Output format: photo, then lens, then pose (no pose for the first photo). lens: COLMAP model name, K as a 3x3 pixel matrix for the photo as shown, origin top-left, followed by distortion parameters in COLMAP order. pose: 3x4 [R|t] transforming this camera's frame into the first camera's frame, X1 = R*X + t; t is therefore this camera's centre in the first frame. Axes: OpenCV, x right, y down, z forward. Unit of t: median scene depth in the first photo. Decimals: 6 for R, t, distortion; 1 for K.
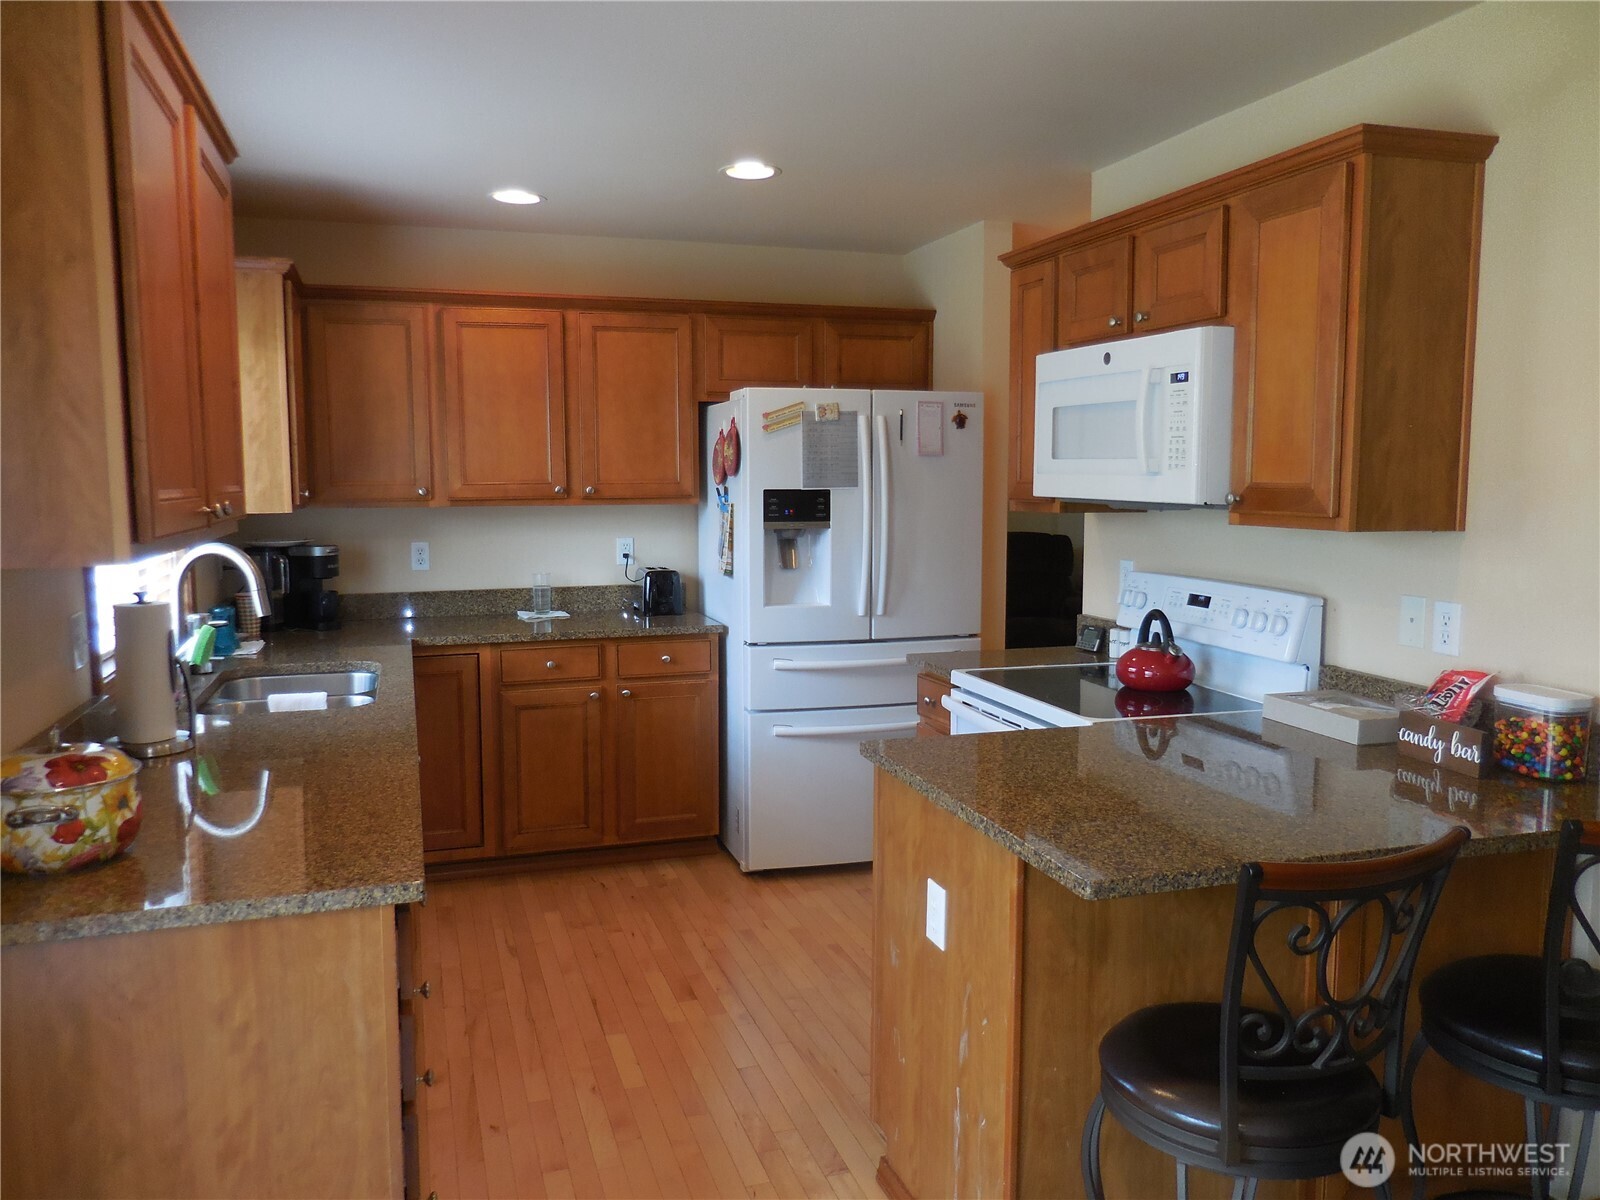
lens RADIAL K [[1209.4, 0, 800.2], [0, 1209.4, 580.5], [0, 0, 1]] dist [-0.002798, 0.002339]
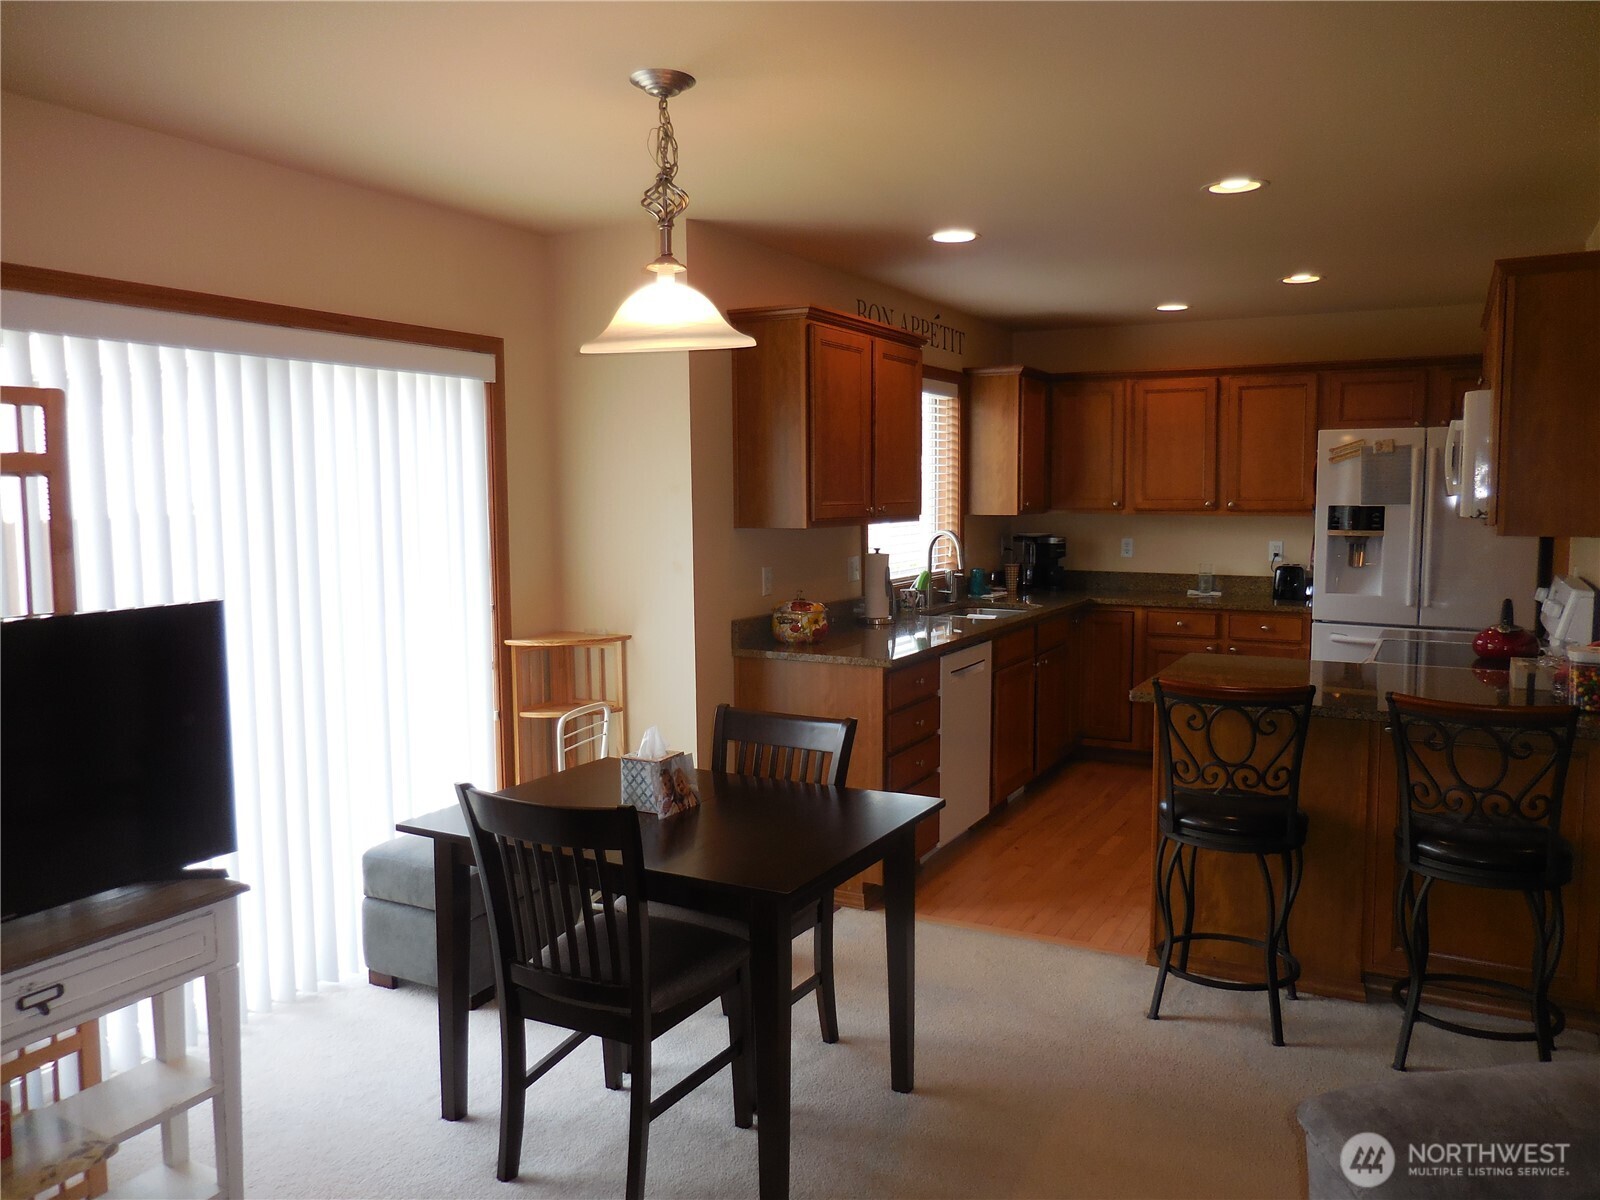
lens RADIAL K [[1186.0, 0, 798.3], [0, 1186.0, 579.7], [0, 0, 1]] dist [-0.027354, 0.003520]
pose [[0.691974, 0.056925, -0.719675, 0.498728], [-0.063867, 0.997805, 0.017516, 0.020989], [0.719092, 0.033843, 0.694091, -0.319971]]
